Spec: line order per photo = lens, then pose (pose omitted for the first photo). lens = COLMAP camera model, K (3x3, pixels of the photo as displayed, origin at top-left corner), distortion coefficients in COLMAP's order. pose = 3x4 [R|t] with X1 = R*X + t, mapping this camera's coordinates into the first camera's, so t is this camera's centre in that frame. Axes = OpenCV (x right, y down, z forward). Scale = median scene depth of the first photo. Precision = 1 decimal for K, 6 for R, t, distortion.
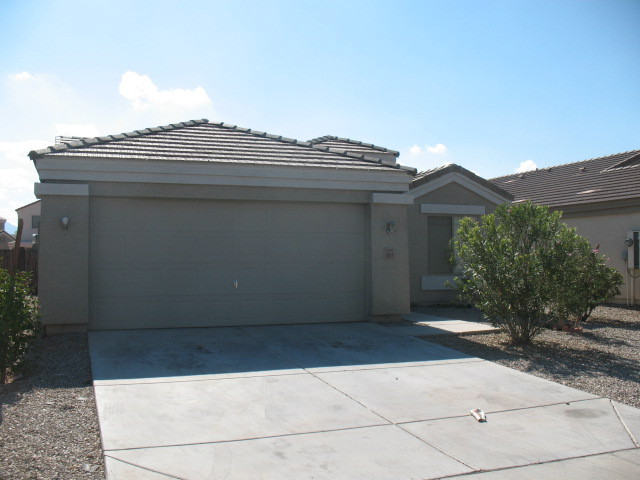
lens RADIAL K [[663.1, 0, 320.1], [0, 663.1, 241.8], [0, 0, 1]] dist [-0.136523, 0.000000]
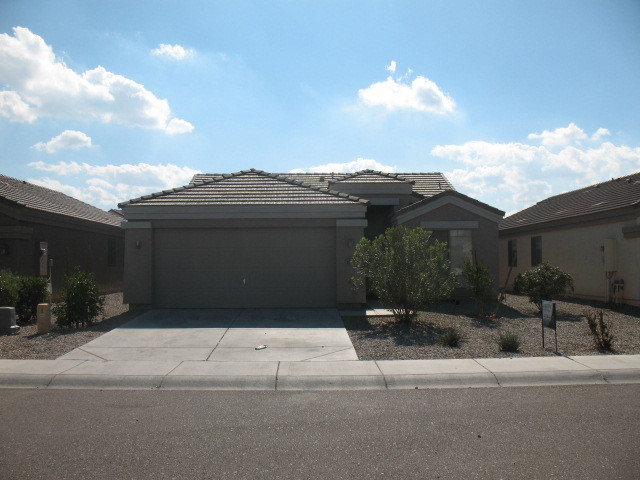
lens RADIAL K [[663.1, 0, 321.6], [0, 663.1, 238.1], [0, 0, 1]] dist [-0.136523, 0.000000]
pose [[0.942760, -0.017677, -0.333002, 0.537272], [0.014118, 0.999814, -0.013105, -0.014249], [0.333172, 0.007654, 0.942835, -0.389930]]
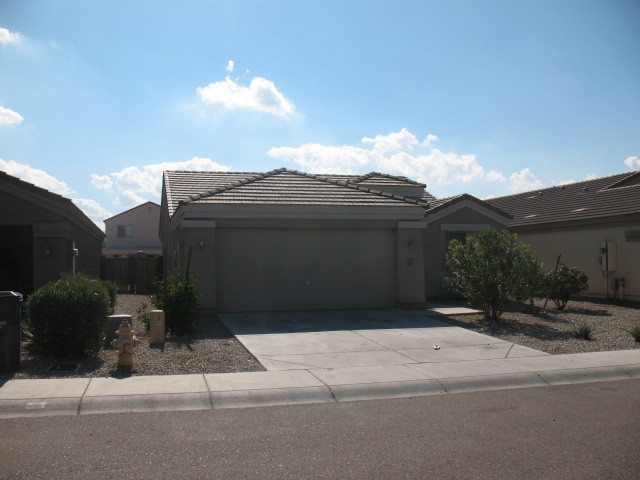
lens RADIAL K [[663.1, 0, 322.2], [0, 663.1, 237.7], [0, 0, 1]] dist [-0.136523, 0.000000]
pose [[0.995965, -0.009458, -0.089241, 0.041107], [0.008561, 0.999909, -0.010434, -0.022955], [0.089332, 0.009628, 0.995955, -0.500476]]
